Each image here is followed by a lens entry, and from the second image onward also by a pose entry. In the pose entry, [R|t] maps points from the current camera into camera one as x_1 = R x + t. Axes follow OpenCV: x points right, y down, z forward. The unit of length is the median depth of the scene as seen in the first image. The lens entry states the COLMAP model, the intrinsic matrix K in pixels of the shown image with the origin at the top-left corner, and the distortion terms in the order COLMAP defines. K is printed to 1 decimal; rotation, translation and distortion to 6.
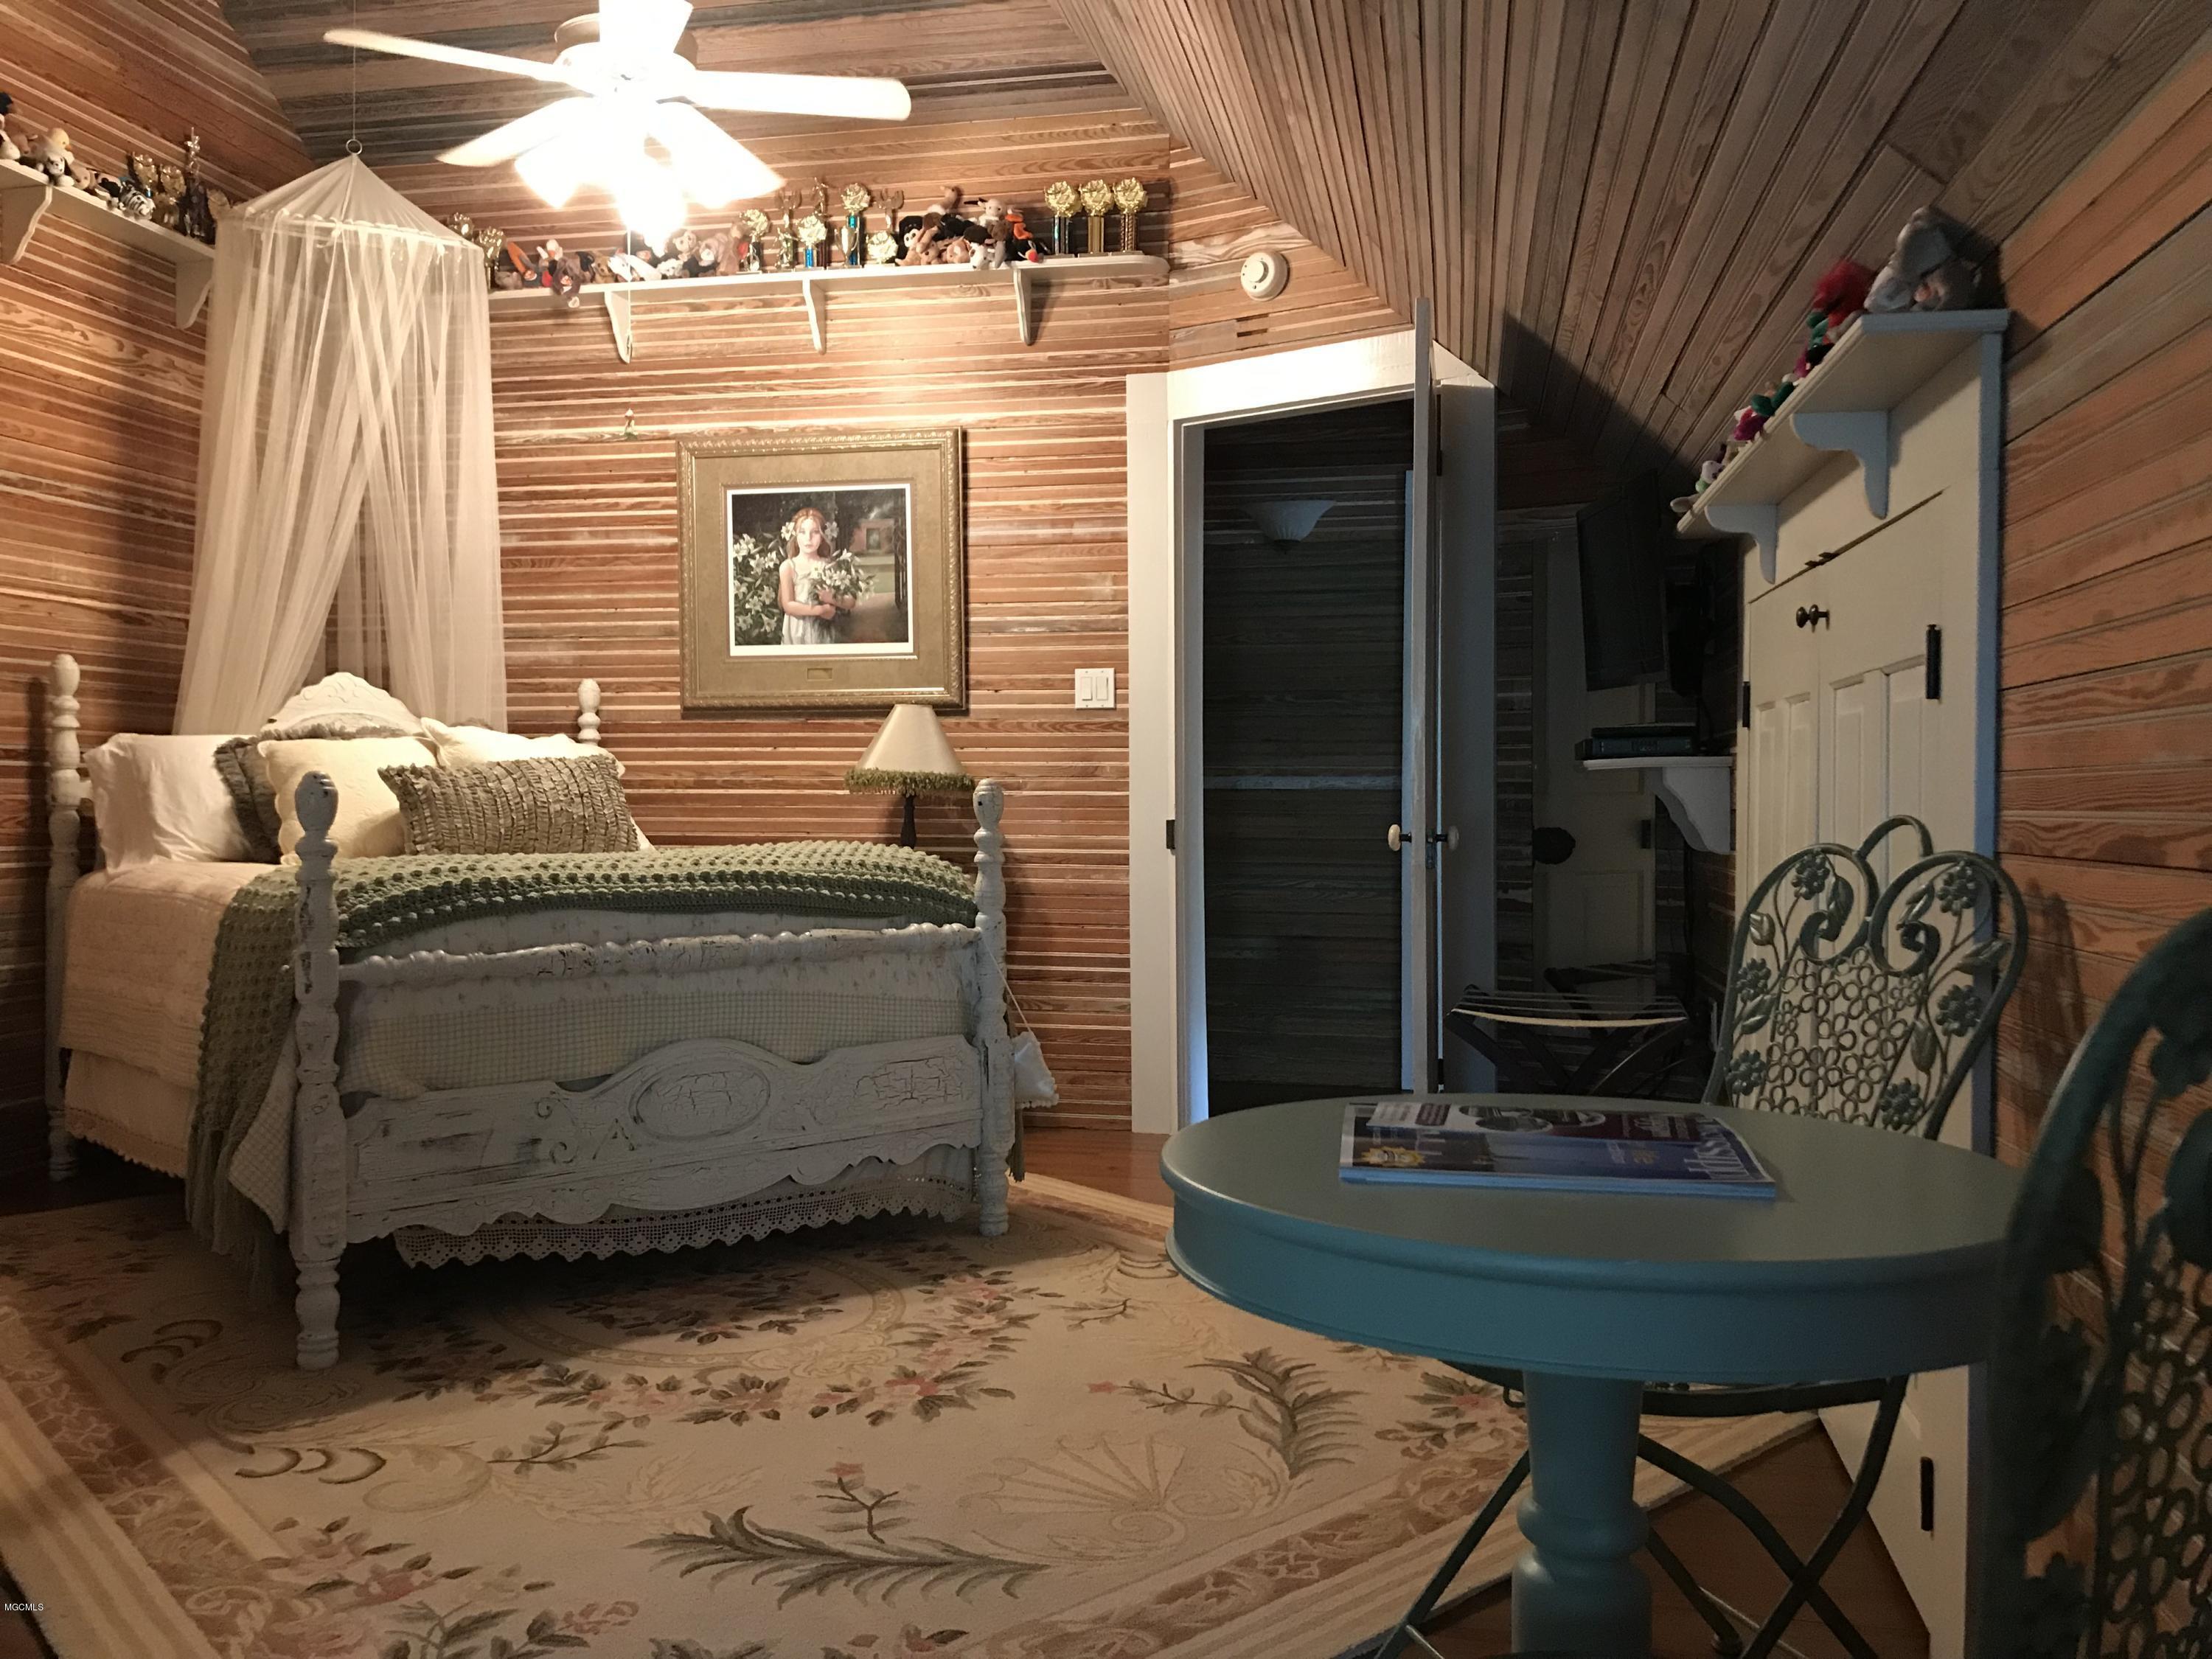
lens RADIAL K [[1845.7, 0, 1106.0], [0, 1845.7, 829.5], [0, 0, 1]] dist [0.137629, -0.001799]
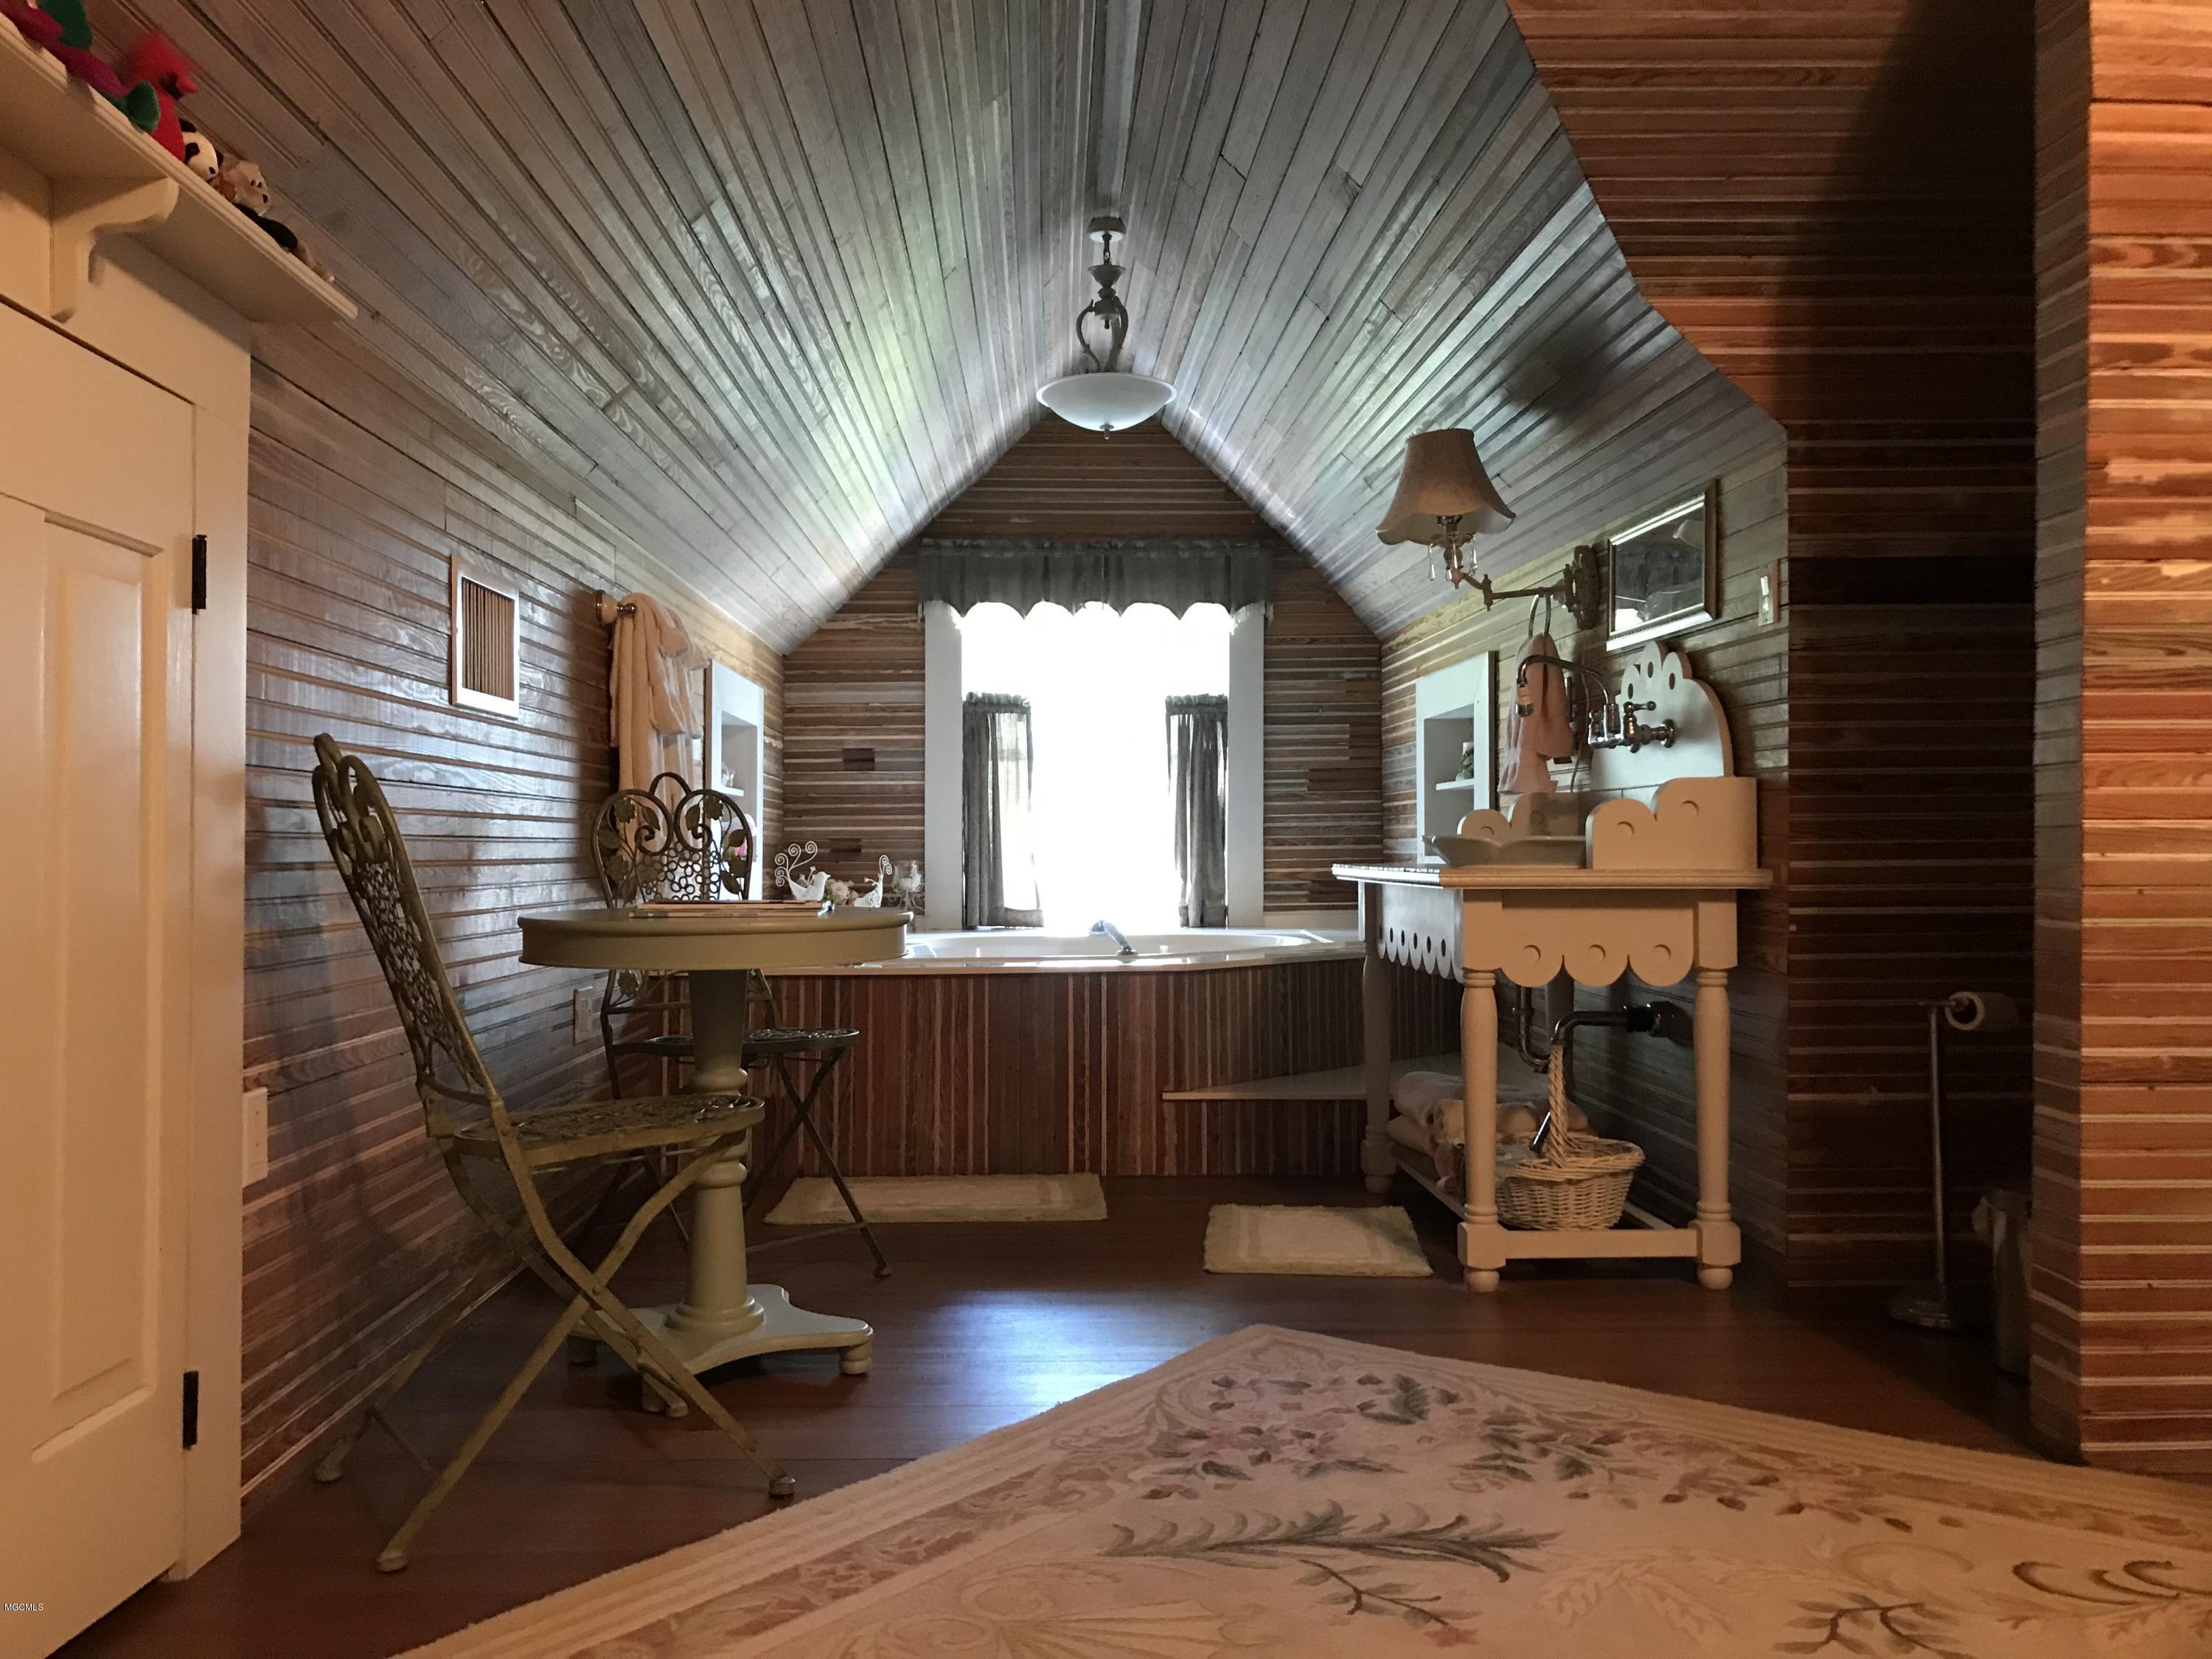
lens RADIAL K [[1845.7, 0, 1106.0], [0, 1845.7, 829.5], [0, 0, 1]] dist [0.137629, -0.001799]
pose [[-0.972906, -0.002493, -0.231188, 0.174655], [-0.004862, 0.999941, 0.009679, 0.030835], [0.231150, 0.010541, -0.972861, 1.842079]]
